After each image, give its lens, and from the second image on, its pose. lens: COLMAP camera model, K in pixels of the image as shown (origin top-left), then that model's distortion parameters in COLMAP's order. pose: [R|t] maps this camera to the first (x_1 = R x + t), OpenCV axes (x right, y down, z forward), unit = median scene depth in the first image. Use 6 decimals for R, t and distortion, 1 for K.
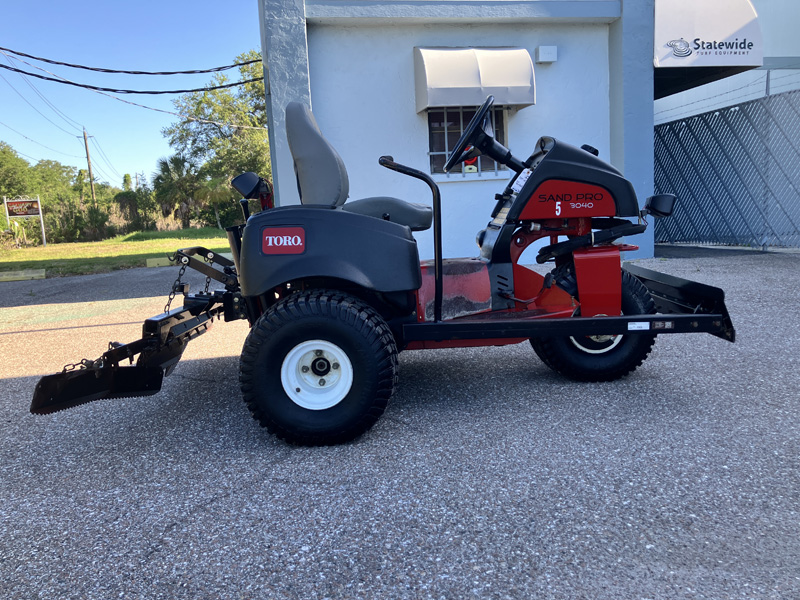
lens RADIAL K [[653.1, 0, 400.0], [0, 653.1, 300.0], [0, 0, 1]] dist [0.015194, -0.006932]
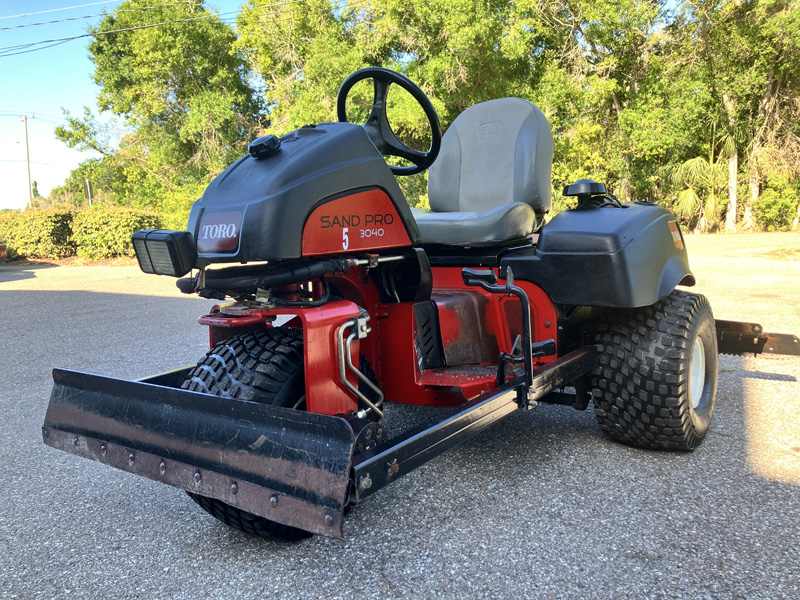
lens RADIAL K [[653.1, 0, 400.0], [0, 653.1, 300.0], [0, 0, 1]] dist [0.015194, -0.006932]
pose [[-0.585769, 0.173519, -0.791685, 0.759396], [-0.039576, 0.969524, 0.241779, -0.257605], [0.809511, 0.172958, -0.561050, 1.547832]]
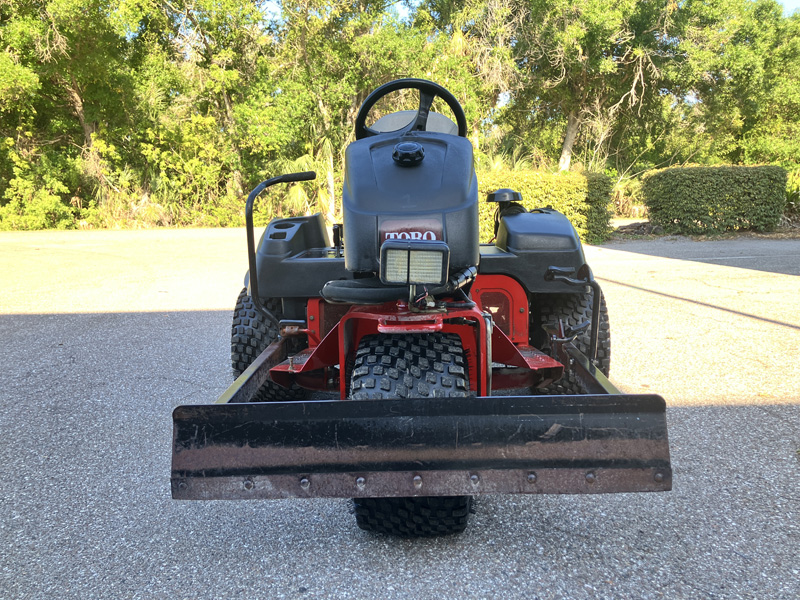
lens RADIAL K [[651.3, 0, 400.0], [0, 651.3, 300.0], [0, 0, 1]] dist [0.030863, -0.050358]
pose [[-0.021564, 0.206334, -0.978244, 0.958622], [-0.117016, 0.971225, 0.207433, -0.235127], [0.992896, 0.118944, 0.003201, 1.073905]]
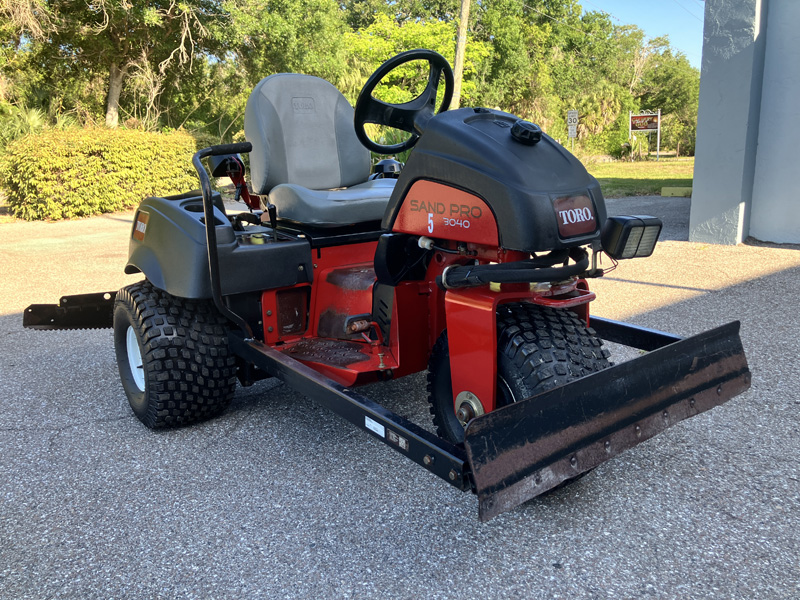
lens RADIAL K [[653.1, 0, 400.0], [0, 653.1, 300.0], [0, 0, 1]] dist [0.015194, -0.006932]
pose [[0.611841, 0.218658, -0.760157, 0.766468], [-0.117939, 0.975508, 0.185675, -0.186811], [0.782139, -0.023951, 0.622644, 0.562367]]
